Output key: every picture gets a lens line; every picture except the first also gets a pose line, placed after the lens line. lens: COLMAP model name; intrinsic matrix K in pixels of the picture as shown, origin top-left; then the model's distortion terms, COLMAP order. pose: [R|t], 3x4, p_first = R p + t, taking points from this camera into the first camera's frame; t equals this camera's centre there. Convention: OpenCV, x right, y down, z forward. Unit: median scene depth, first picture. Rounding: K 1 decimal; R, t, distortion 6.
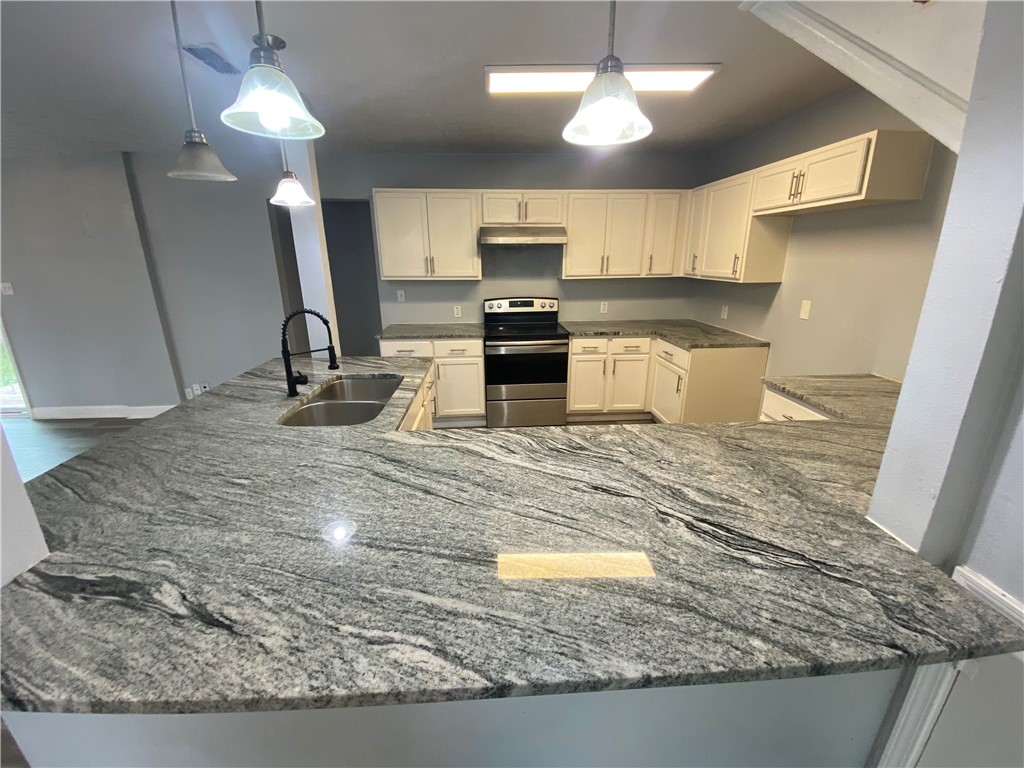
lens RADIAL K [[417.8, 0, 512.0], [0, 417.8, 384.0], [0, 0, 1]] dist [0.025947, -0.024083]
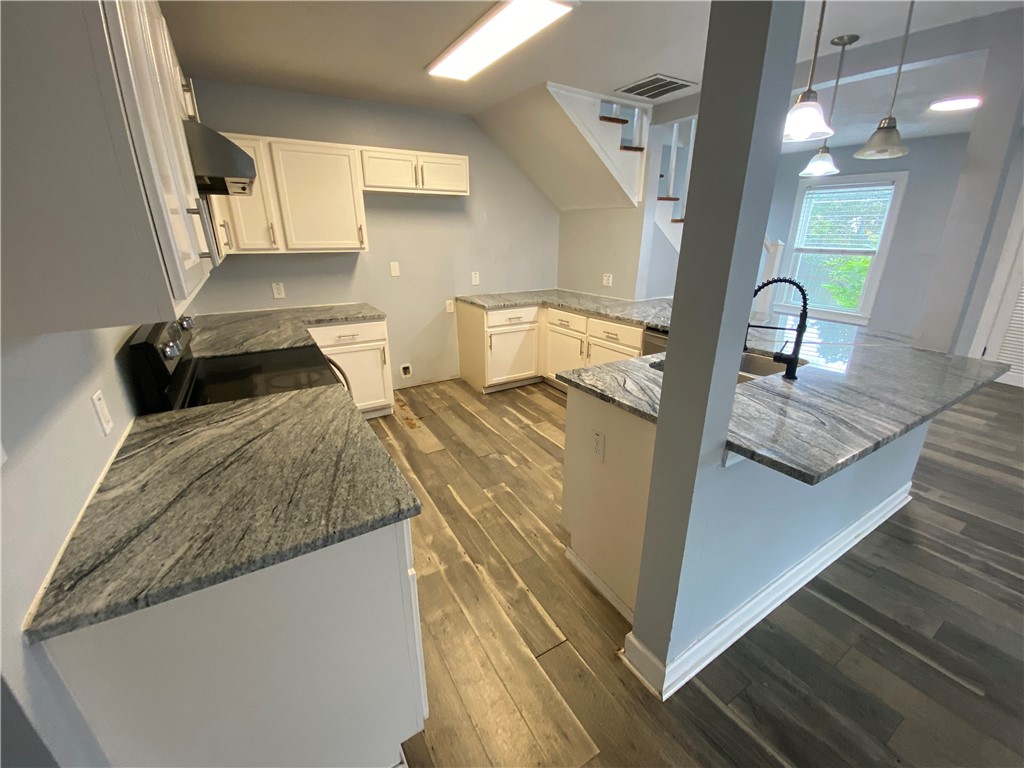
lens RADIAL K [[419.2, 0, 517.3], [0, 419.2, 387.3], [0, 0, 1]] dist [-0.001691, -0.000224]
pose [[-0.490471, -0.288460, 0.822332, -0.683875], [0.251621, 0.856561, 0.450544, -0.347350], [-0.834341, 0.427895, -0.347535, 1.264084]]
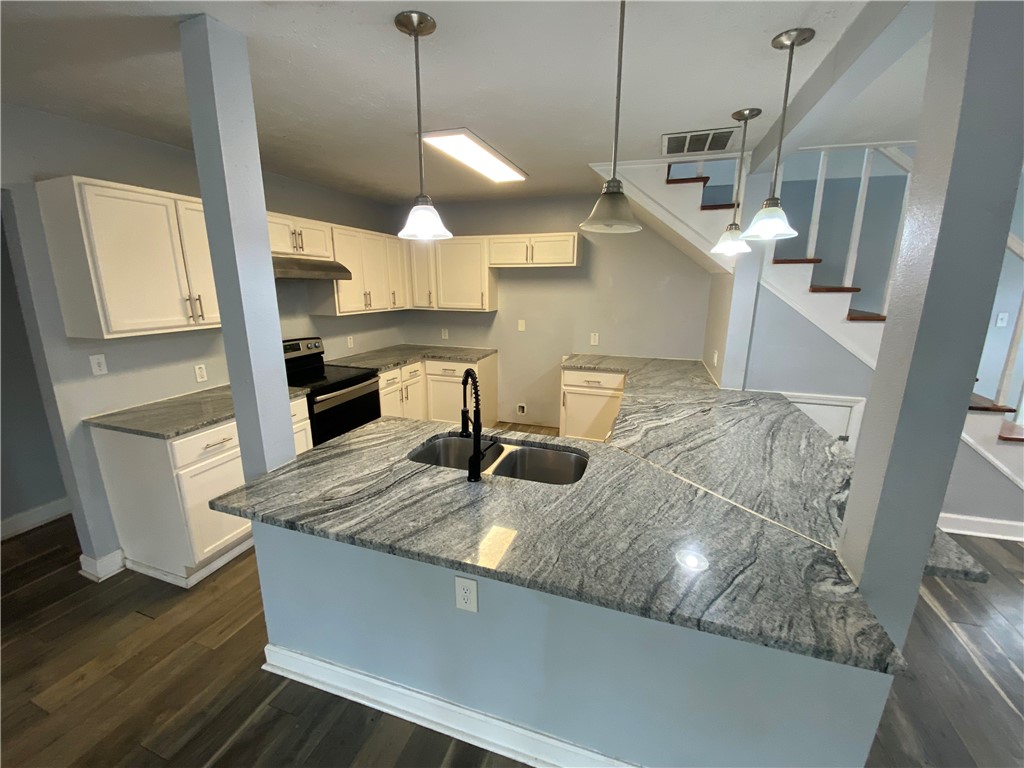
lens RADIAL K [[417.8, 0, 512.0], [0, 417.8, 384.0], [0, 0, 1]] dist [0.025947, -0.024083]
pose [[0.352985, -0.208357, 0.912134, -0.828544], [0.260792, 0.958163, 0.117947, -0.154057], [-0.898548, 0.196244, 0.392555, 0.424878]]
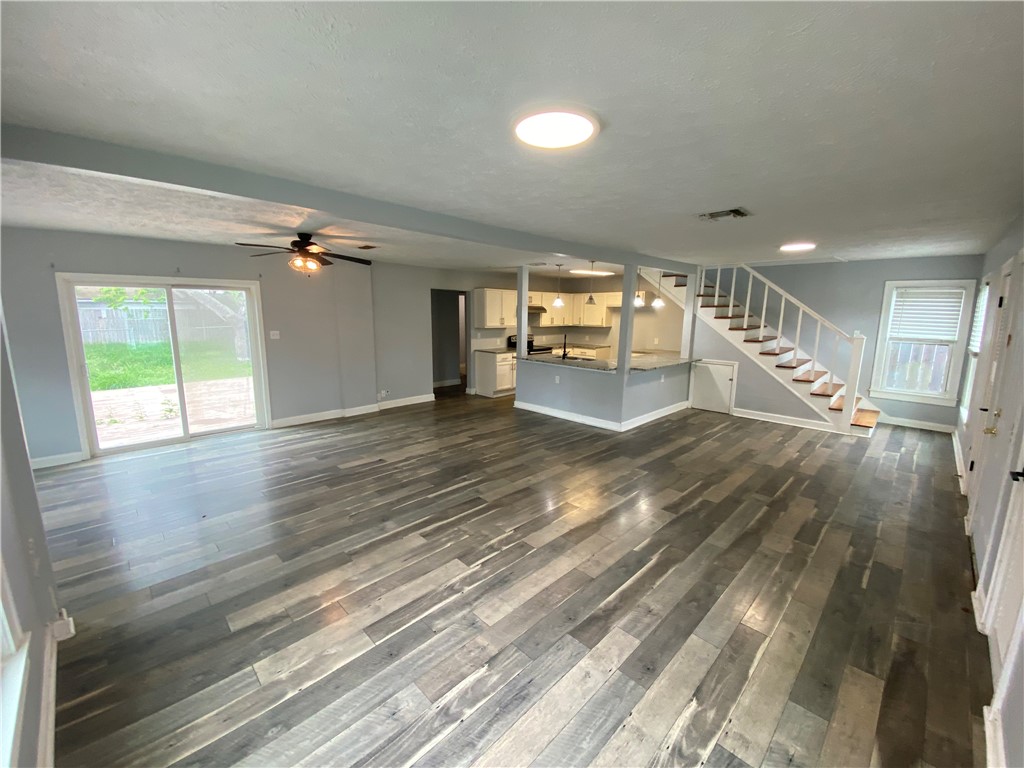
lens RADIAL K [[417.8, 0, 512.0], [0, 417.8, 384.0], [0, 0, 1]] dist [0.025947, -0.024083]
pose [[0.737046, -0.098465, 0.668631, -2.187773], [0.178579, 0.982542, -0.052158, 0.226199], [-0.651822, 0.157846, 0.741763, -0.834550]]
